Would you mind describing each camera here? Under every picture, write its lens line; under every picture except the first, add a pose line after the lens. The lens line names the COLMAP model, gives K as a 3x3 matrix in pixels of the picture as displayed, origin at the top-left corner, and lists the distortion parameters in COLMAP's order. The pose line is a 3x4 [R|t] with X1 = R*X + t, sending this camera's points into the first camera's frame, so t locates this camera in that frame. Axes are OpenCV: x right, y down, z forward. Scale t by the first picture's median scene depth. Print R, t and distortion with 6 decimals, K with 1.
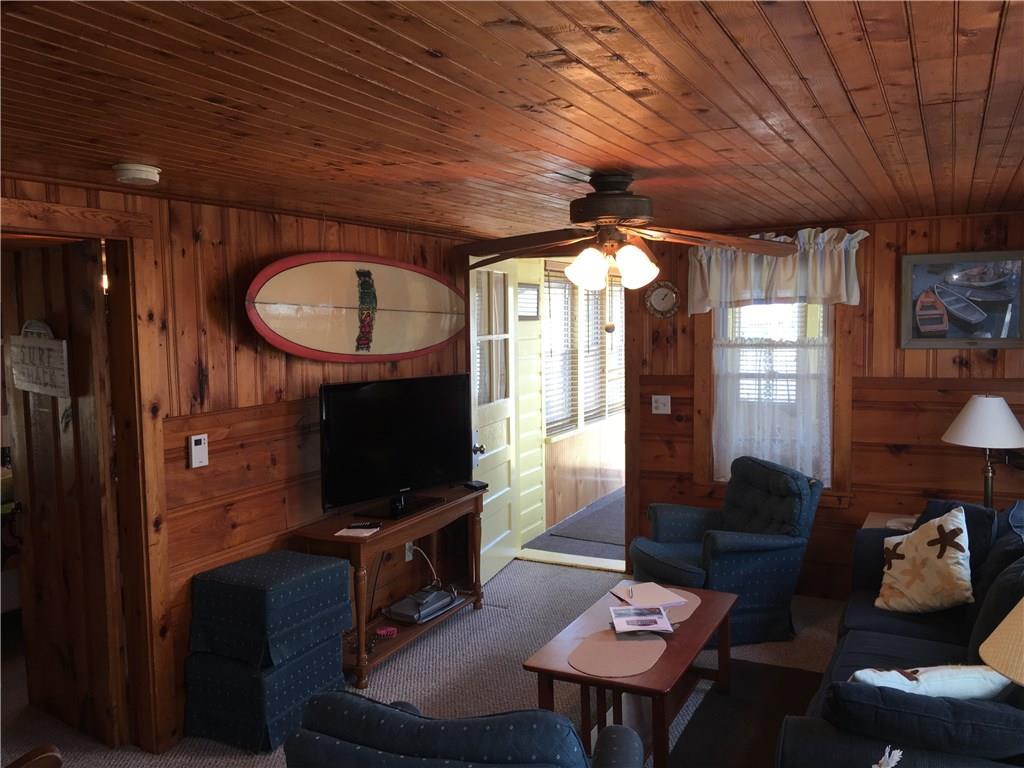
lens RADIAL K [[859.0, 0, 511.8], [0, 859.0, 383.6], [0, 0, 1]] dist [0.039956, -0.009715]
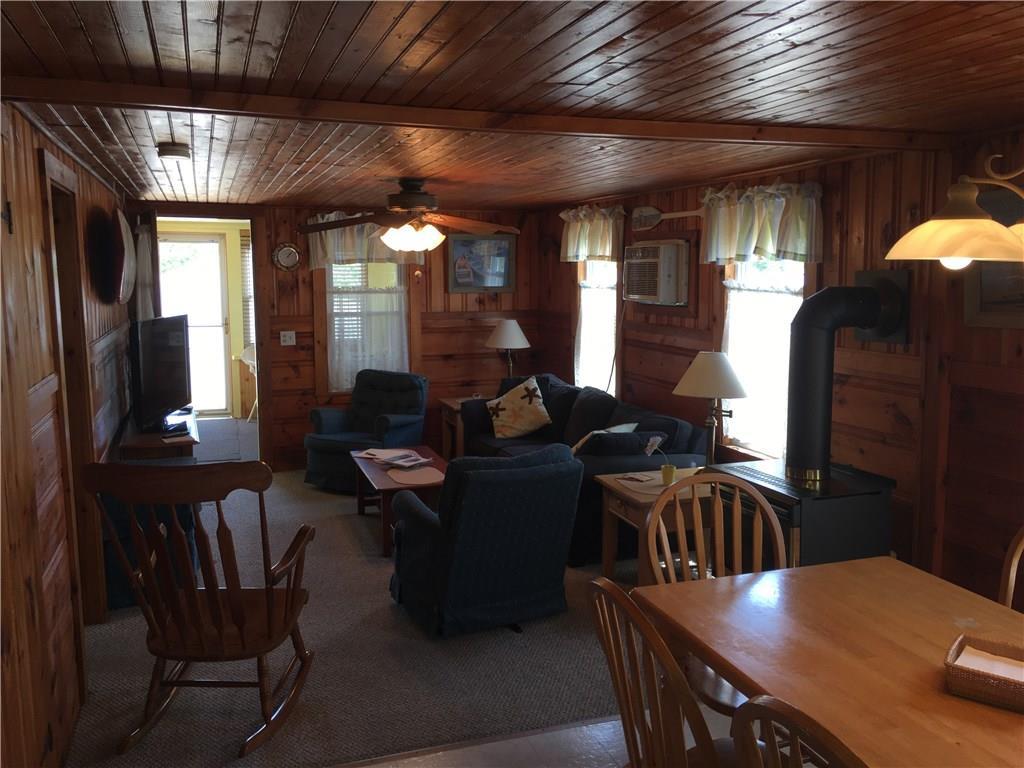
lens RADIAL K [[859.0, 0, 510.2], [0, 859.0, 380.4], [0, 0, 1]] dist [0.039956, -0.009715]
pose [[0.685981, -0.075555, 0.723686, -0.608883], [0.046759, 0.997116, 0.059779, 0.028977], [-0.726116, -0.007168, 0.687535, -0.157498]]
